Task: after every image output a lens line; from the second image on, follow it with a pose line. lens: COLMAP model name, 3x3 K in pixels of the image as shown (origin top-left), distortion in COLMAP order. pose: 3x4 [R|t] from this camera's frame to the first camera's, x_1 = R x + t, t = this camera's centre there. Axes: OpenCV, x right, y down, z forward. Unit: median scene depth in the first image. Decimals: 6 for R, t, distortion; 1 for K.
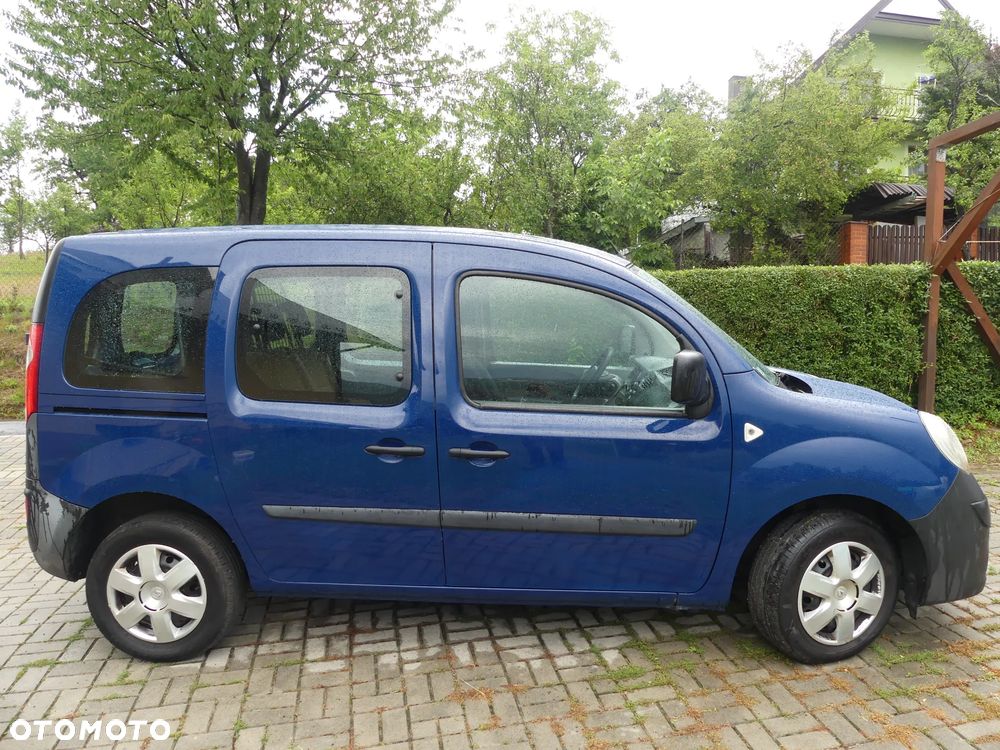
lens RADIAL K [[748.5, 0, 507.8], [0, 748.5, 366.1], [0, 0, 1]] dist [-0.038080, 0.038985]
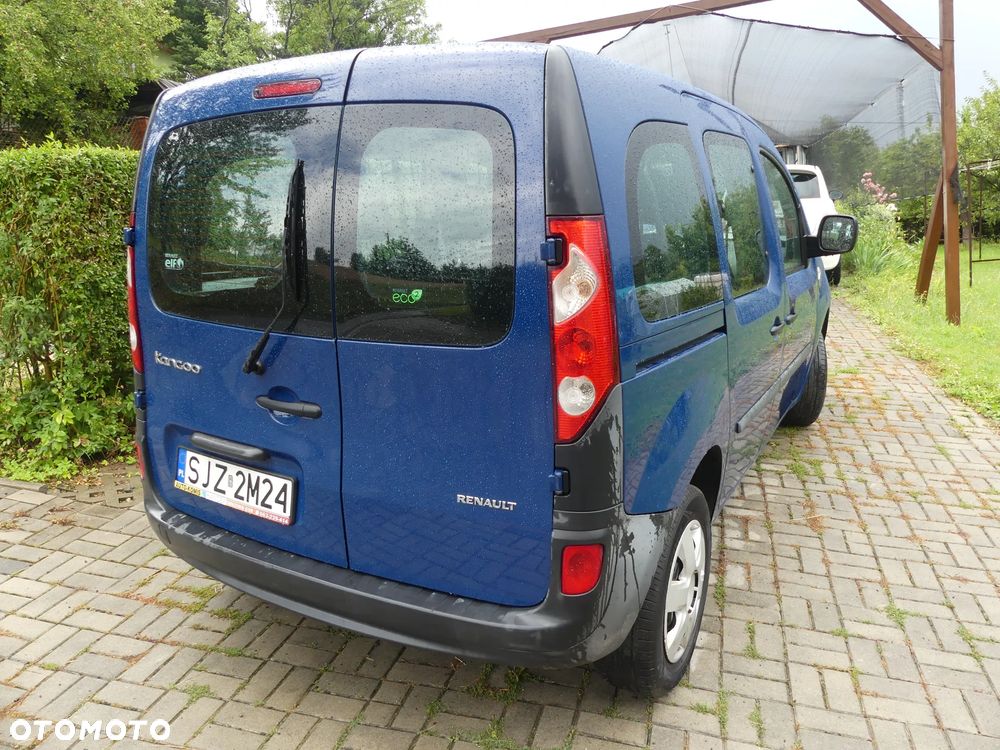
lens RADIAL K [[754.4, 0, 509.8], [0, 754.4, 371.4], [0, 0, 1]] dist [-0.027686, 0.008513]
pose [[0.447651, -0.217836, 0.867269, -1.127136], [0.107598, 0.975949, 0.189596, -0.056882], [-0.887711, 0.008443, 0.460323, 0.806748]]
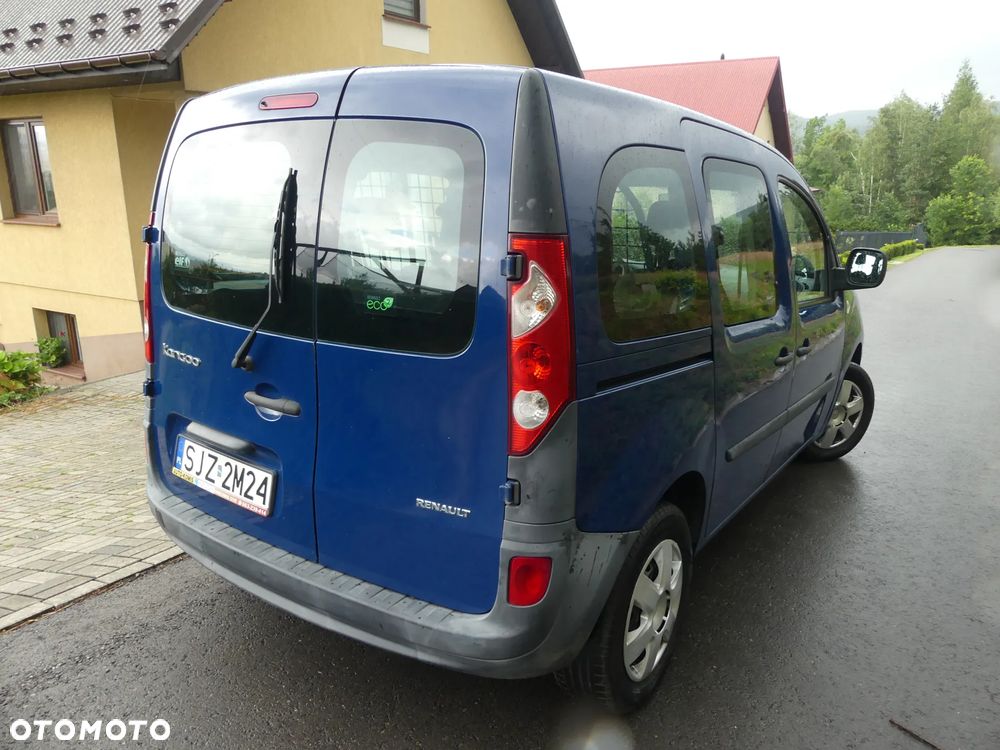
lens RADIAL K [[754.4, 0, 509.8], [0, 754.4, 371.4], [0, 0, 1]] dist [-0.027686, 0.008513]
pose [[0.525448, -0.167436, 0.834188, -1.105076], [0.058759, 0.985246, 0.160744, -0.049313], [-0.848794, -0.035446, 0.527534, 0.737384]]
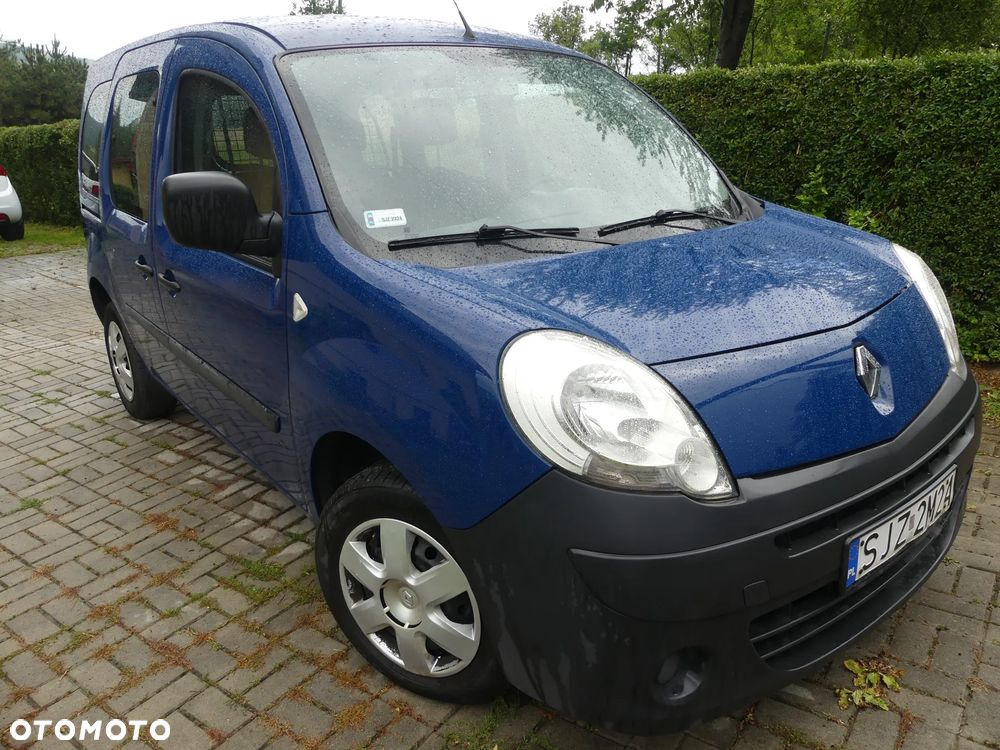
lens RADIAL K [[748.5, 0, 507.8], [0, 748.5, 366.1], [0, 0, 1]] dist [-0.038080, 0.038985]
pose [[0.665026, 0.215522, -0.715046, 0.853357], [-0.053474, 0.968738, 0.242254, -0.025519], [0.744904, -0.122869, 0.655761, 0.657442]]
